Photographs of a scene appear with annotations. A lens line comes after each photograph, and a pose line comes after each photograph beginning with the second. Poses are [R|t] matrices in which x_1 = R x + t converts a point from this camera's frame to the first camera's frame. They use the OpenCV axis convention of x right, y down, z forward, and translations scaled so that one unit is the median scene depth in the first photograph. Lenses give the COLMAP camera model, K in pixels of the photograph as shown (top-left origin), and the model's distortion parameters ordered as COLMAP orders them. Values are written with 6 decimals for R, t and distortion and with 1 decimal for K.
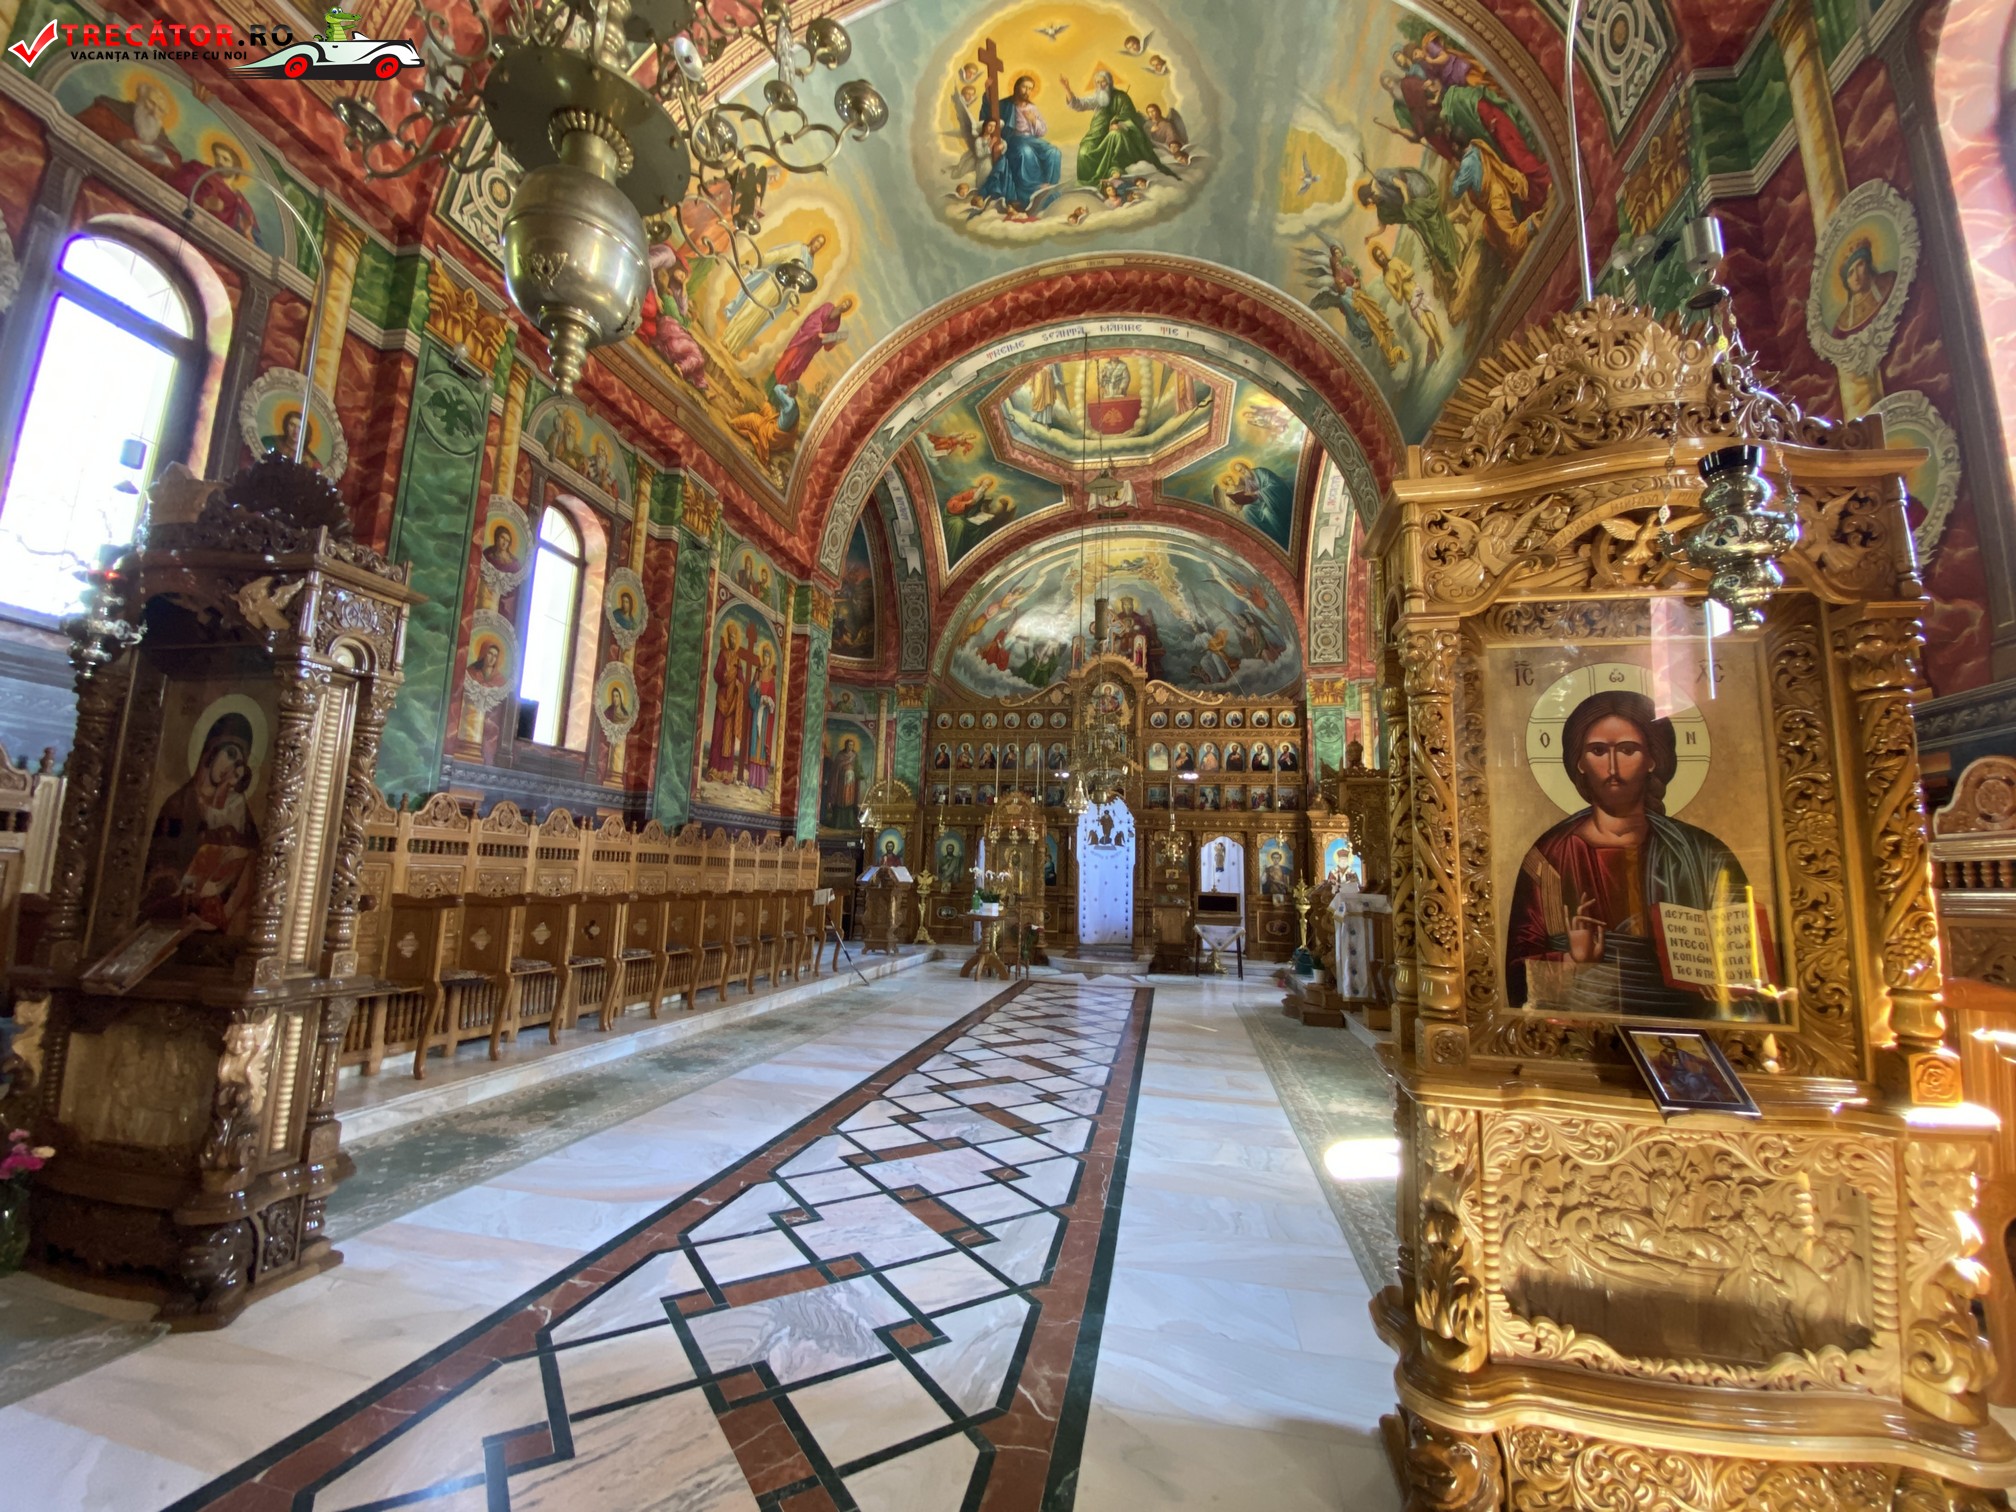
lens RADIAL K [[796.8, 0, 1008.0], [0, 796.8, 756.0], [0, 0, 1]] dist [0.001845, 0.000006]
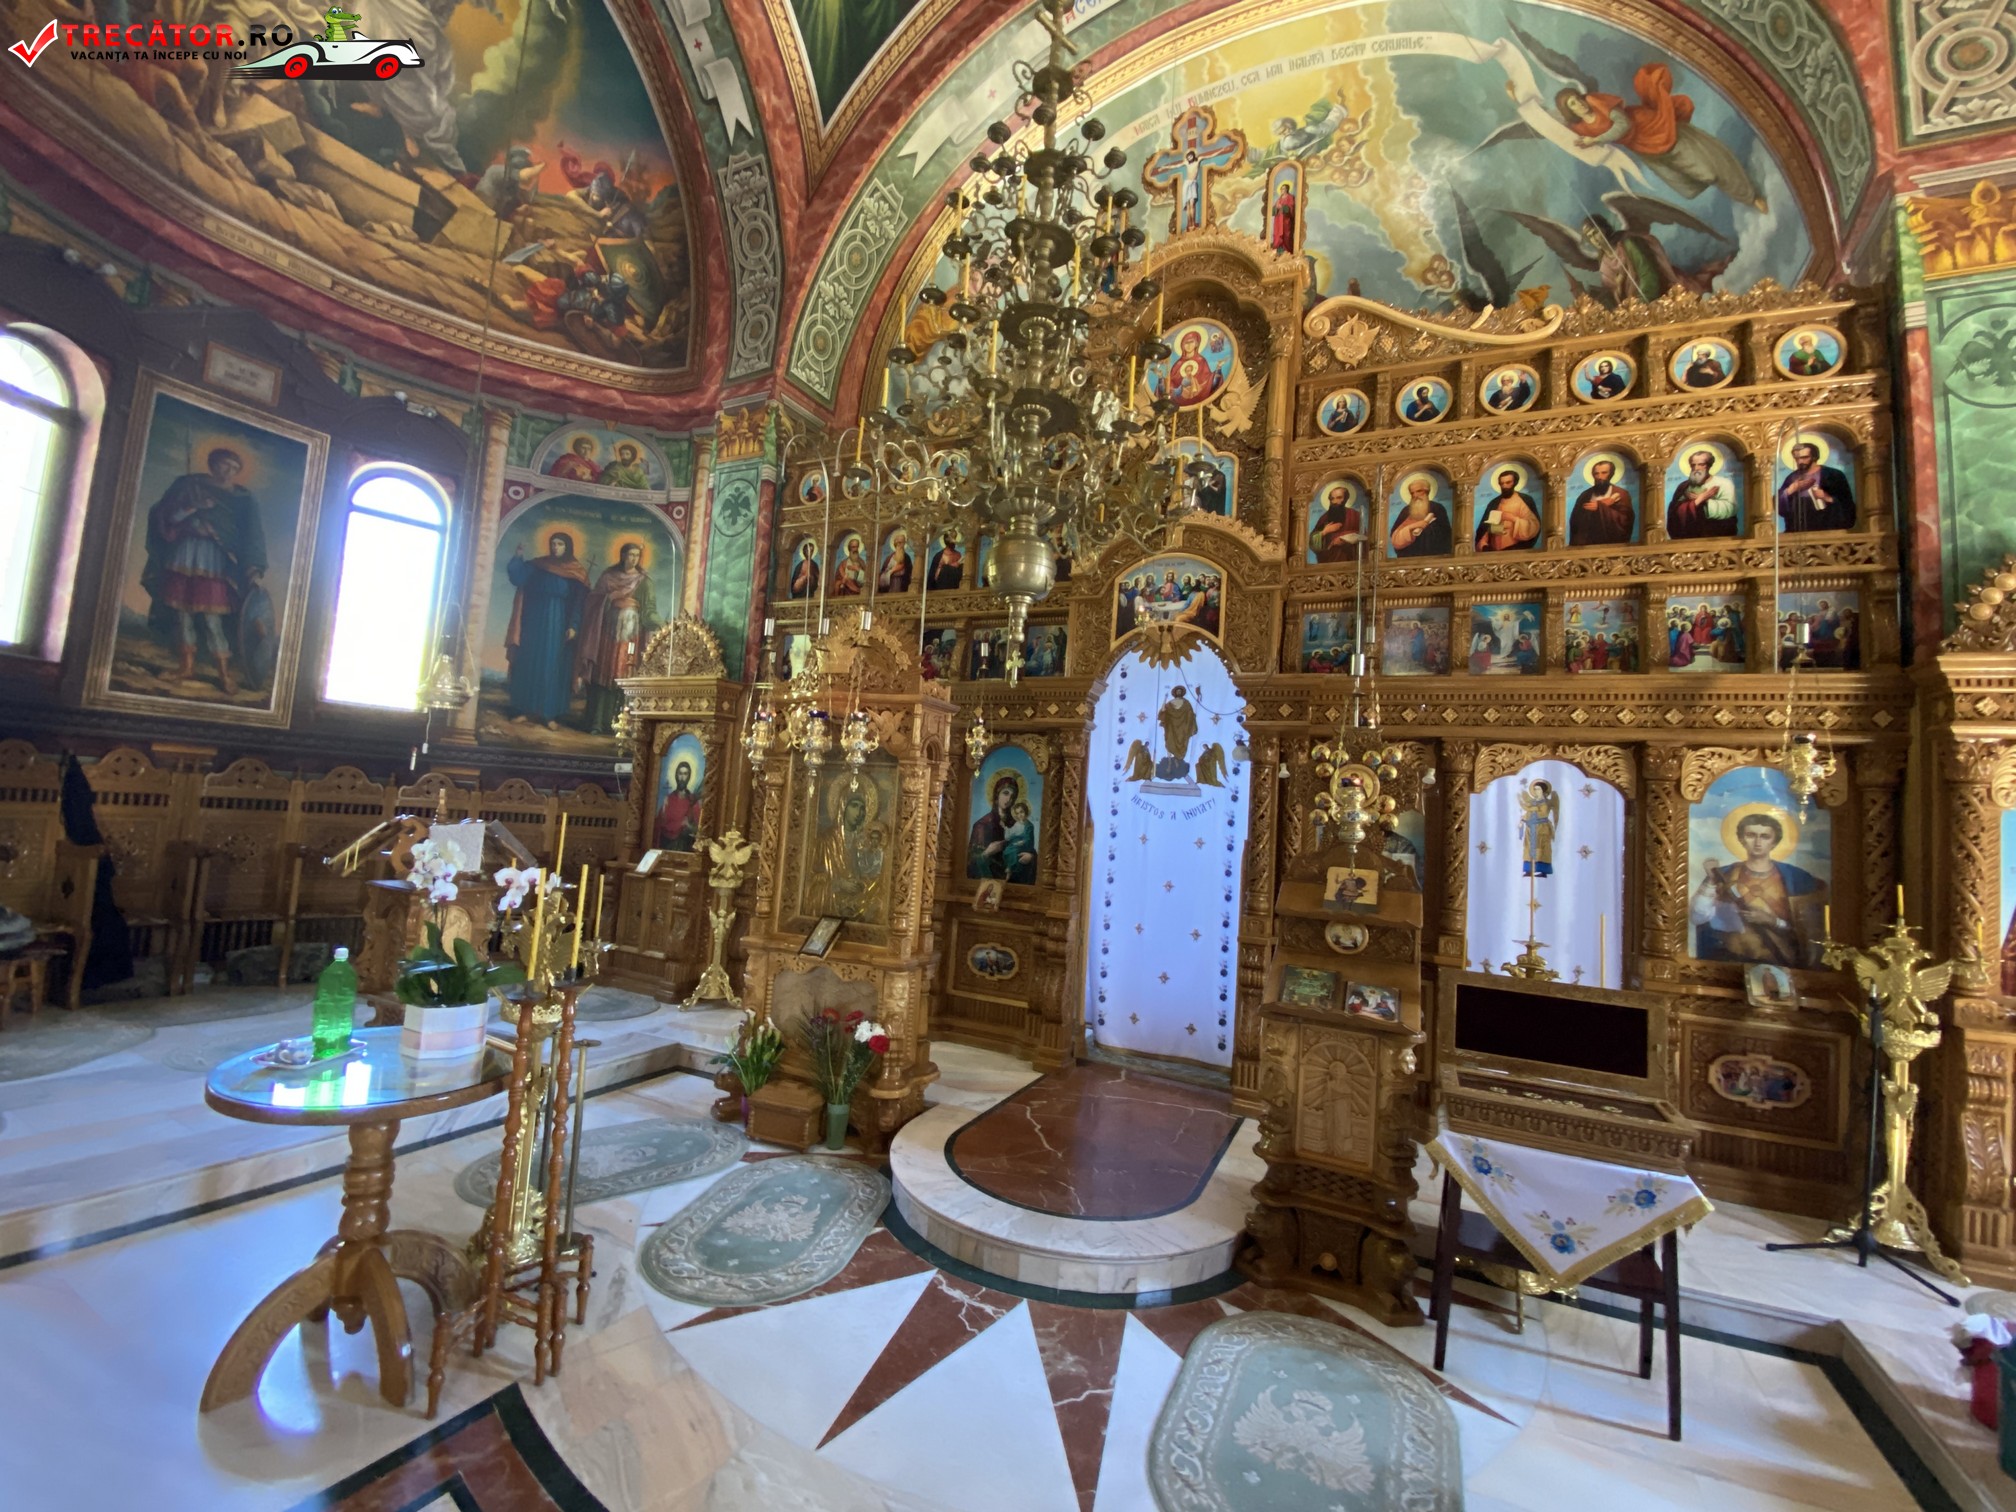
lens RADIAL K [[833.5, 0, 1008.0], [0, 833.5, 756.0], [0, 0, 1]] dist [0.001222, -0.015090]
pose [[0.966227, 0.014278, -0.257297, 0.150032], [0.001681, 0.998093, 0.061700, 0.078963], [0.257688, -0.060048, 0.964360, 0.635952]]
